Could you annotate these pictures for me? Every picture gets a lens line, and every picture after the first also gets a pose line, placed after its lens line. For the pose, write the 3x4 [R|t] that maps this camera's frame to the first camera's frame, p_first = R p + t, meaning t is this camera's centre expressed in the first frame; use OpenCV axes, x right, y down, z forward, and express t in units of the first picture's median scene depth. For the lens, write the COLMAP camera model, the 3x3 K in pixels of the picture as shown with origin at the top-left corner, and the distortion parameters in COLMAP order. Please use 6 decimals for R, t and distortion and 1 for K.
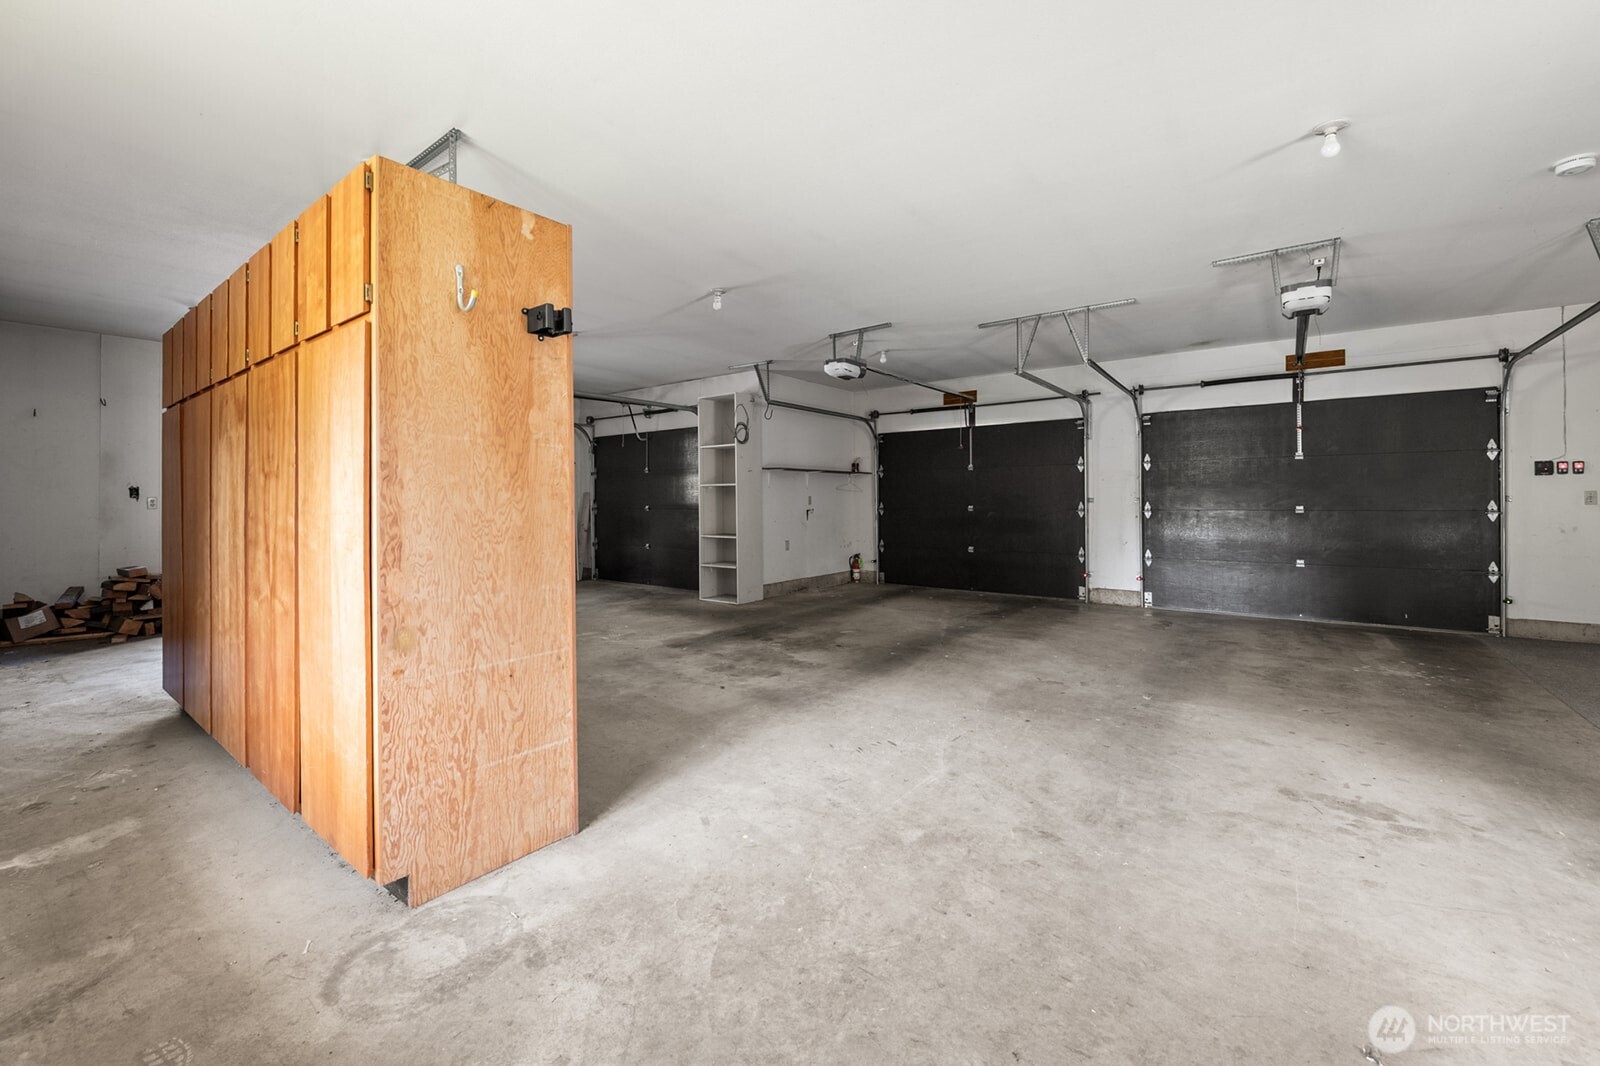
lens RADIAL K [[650.6, 0, 794.8], [0, 650.6, 495.7], [0, 0, 1]] dist [-0.000593, -0.000147]
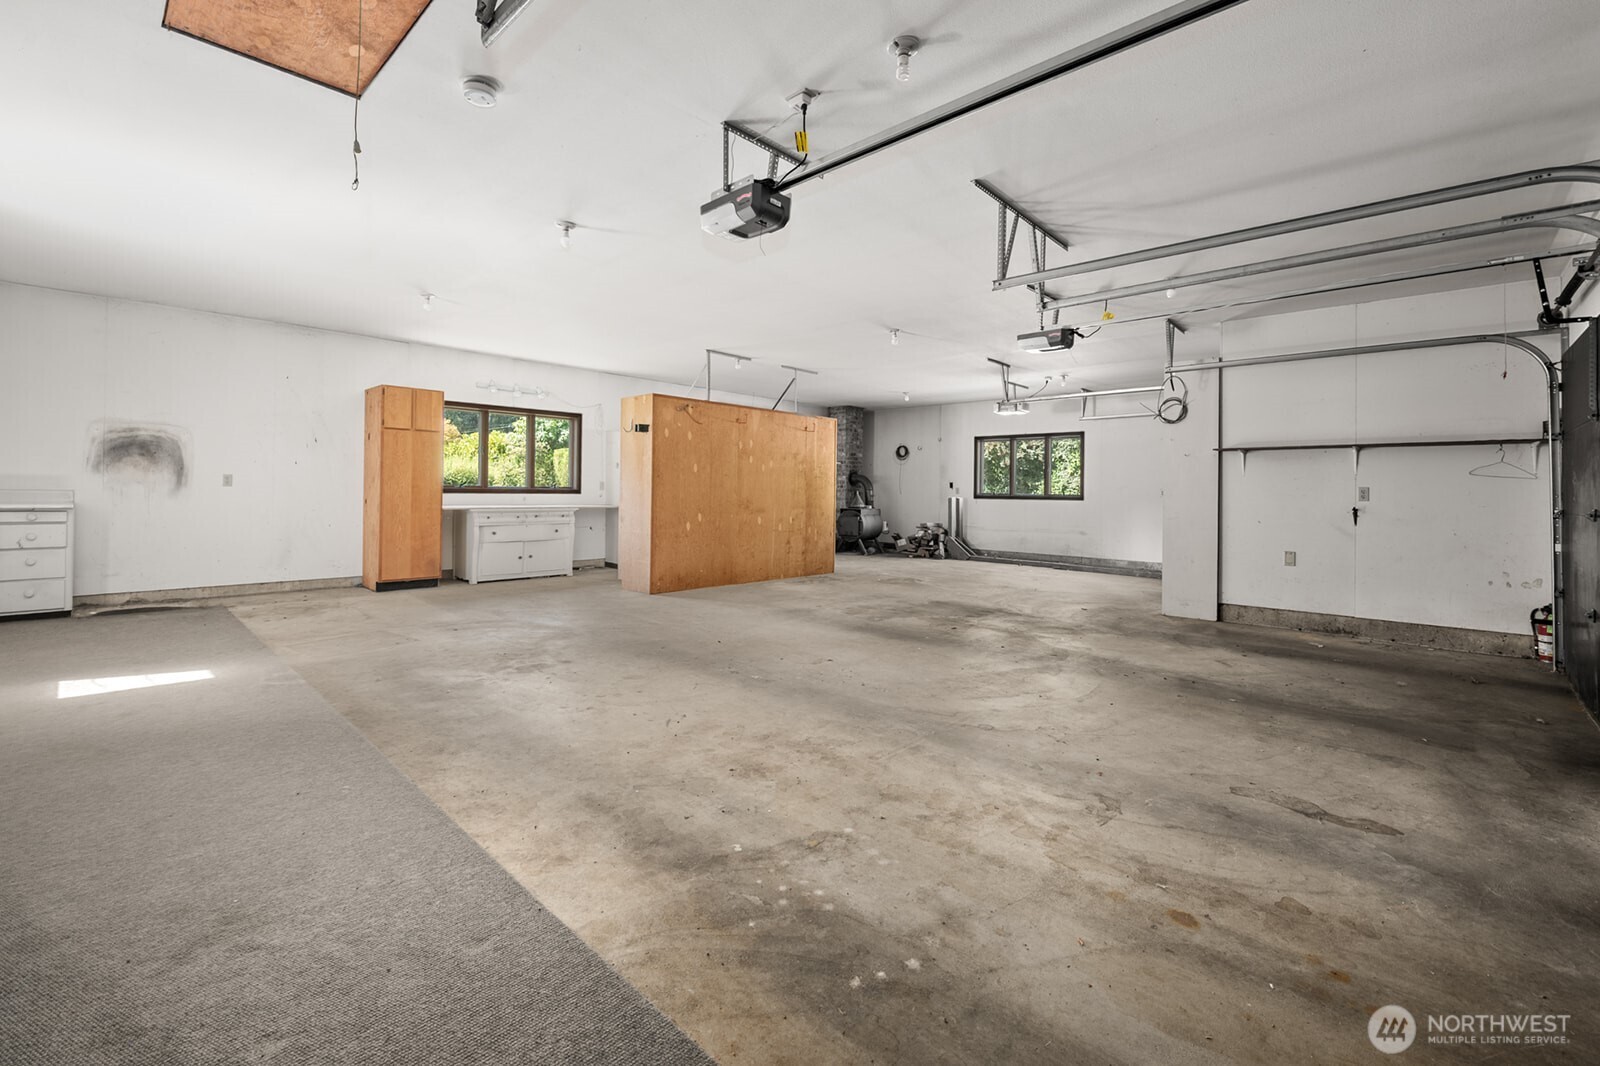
lens RADIAL K [[669.5, 0, 794.9], [0, 669.5, 524.6], [0, 0, 1]] dist [0.000360, -0.009620]
pose [[-0.084367, 0.053259, -0.995010, 1.179573], [-0.005637, 0.998529, 0.053925, 0.008040], [0.996419, 0.010158, -0.083942, 0.851419]]
